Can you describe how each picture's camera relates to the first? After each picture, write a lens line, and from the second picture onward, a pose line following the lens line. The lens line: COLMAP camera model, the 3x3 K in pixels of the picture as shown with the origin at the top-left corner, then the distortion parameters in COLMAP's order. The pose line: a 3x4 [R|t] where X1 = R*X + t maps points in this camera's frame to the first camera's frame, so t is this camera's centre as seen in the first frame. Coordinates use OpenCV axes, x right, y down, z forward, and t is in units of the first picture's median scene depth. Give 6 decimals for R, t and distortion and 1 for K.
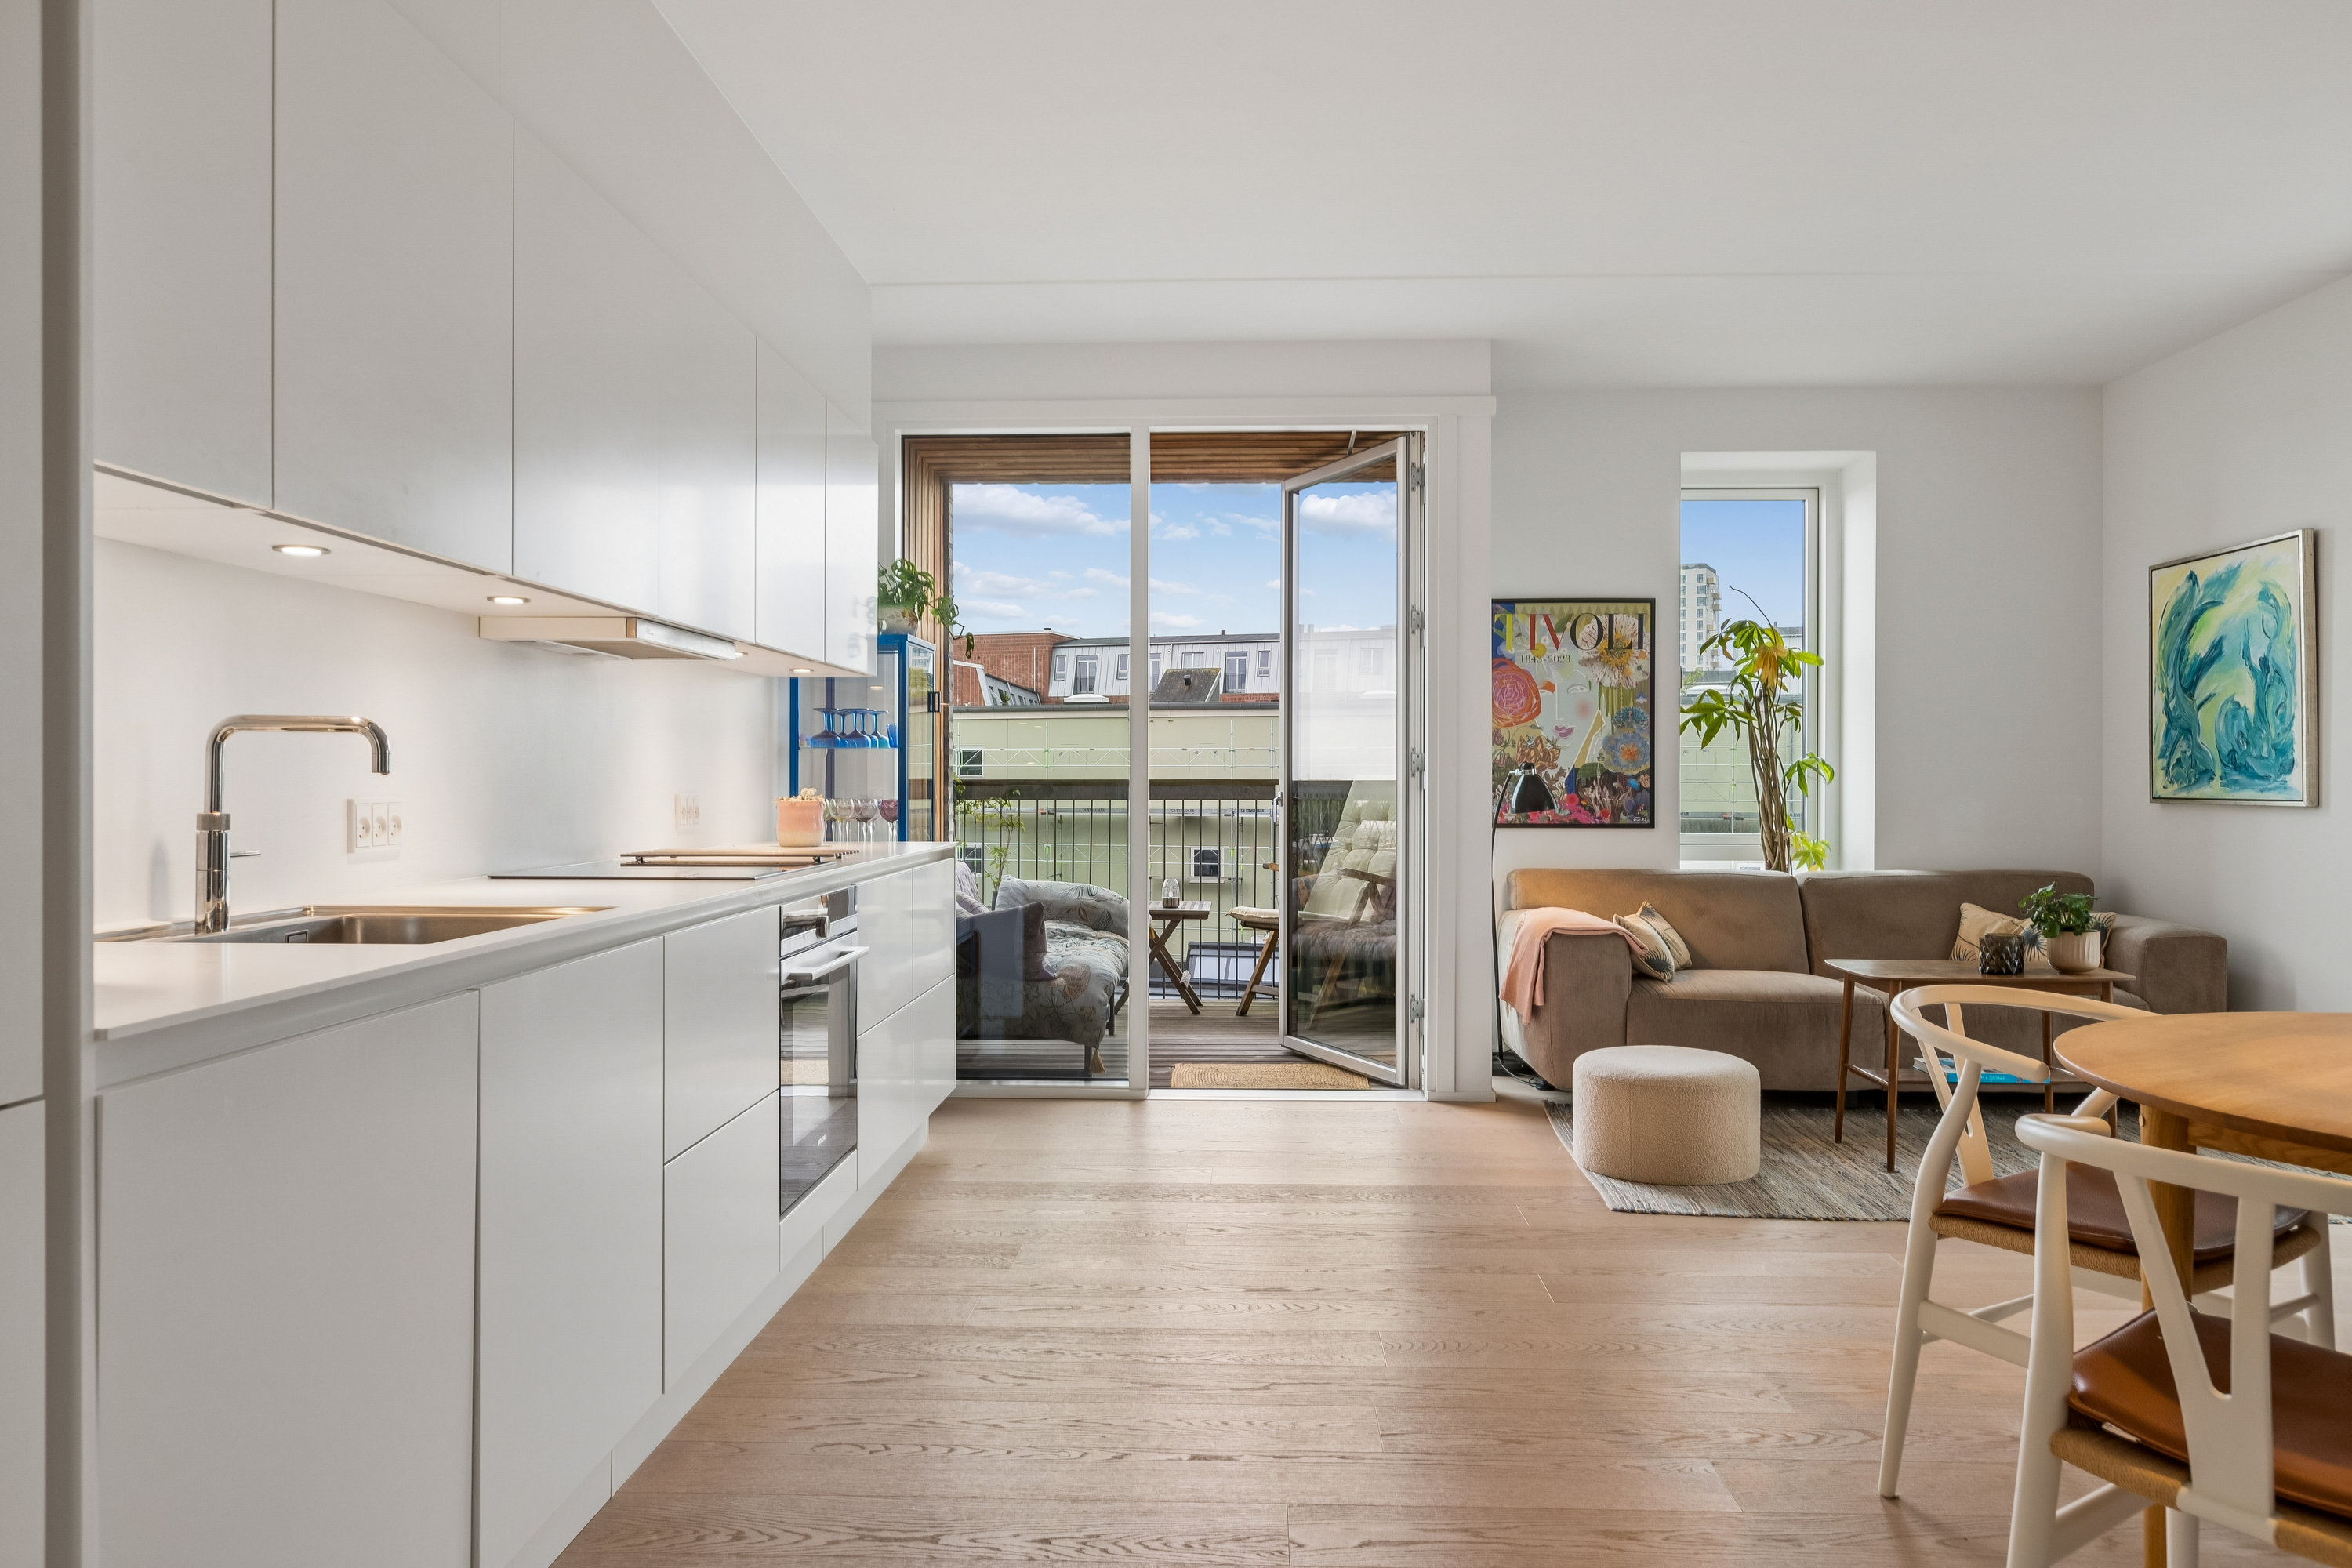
lens RADIAL K [[1597.0, 0, 1185.4], [0, 1597.0, 785.1], [0, 0, 1]] dist [-0.002873, 0.000410]
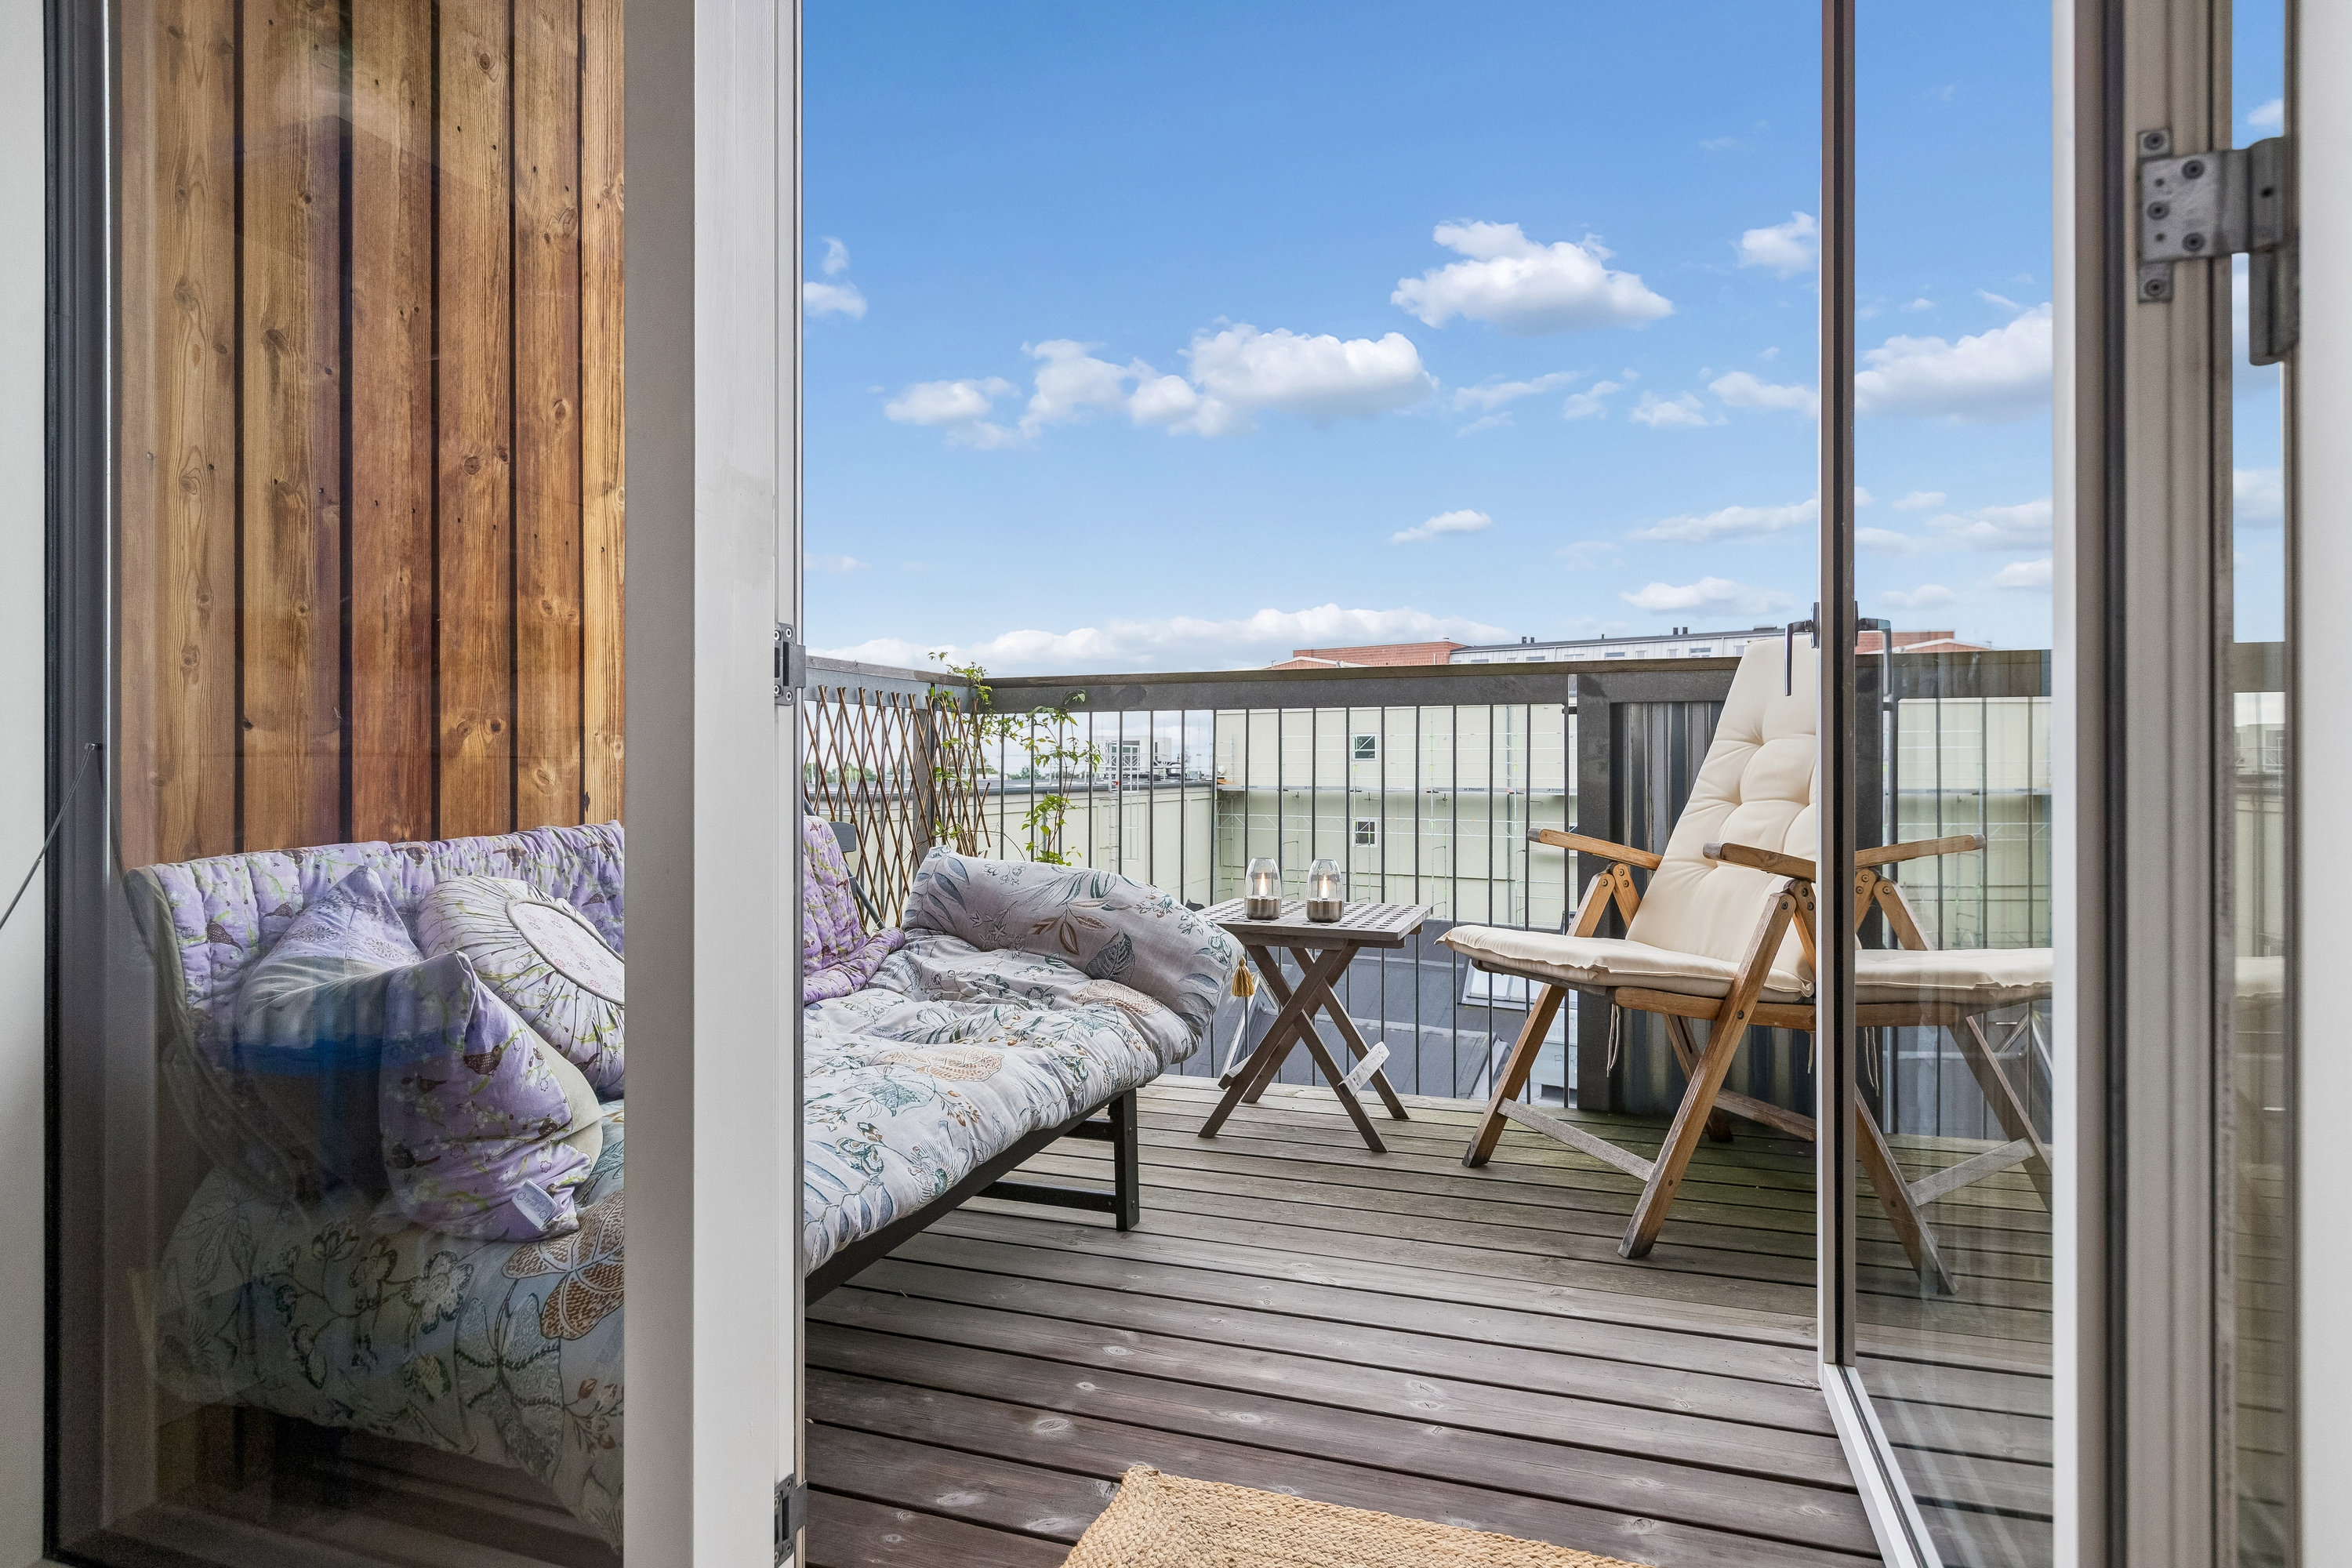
lens RADIAL K [[1263.1, 0, 1178.8], [0, 1263.1, 771.6], [0, 0, 1]] dist [0.004559, 0.000094]
pose [[0.953940, -0.000745, -0.299997, 0.081703], [0.000030, 0.999997, -0.002388, 0.044243], [0.299998, 0.002269, 0.953937, 0.832166]]
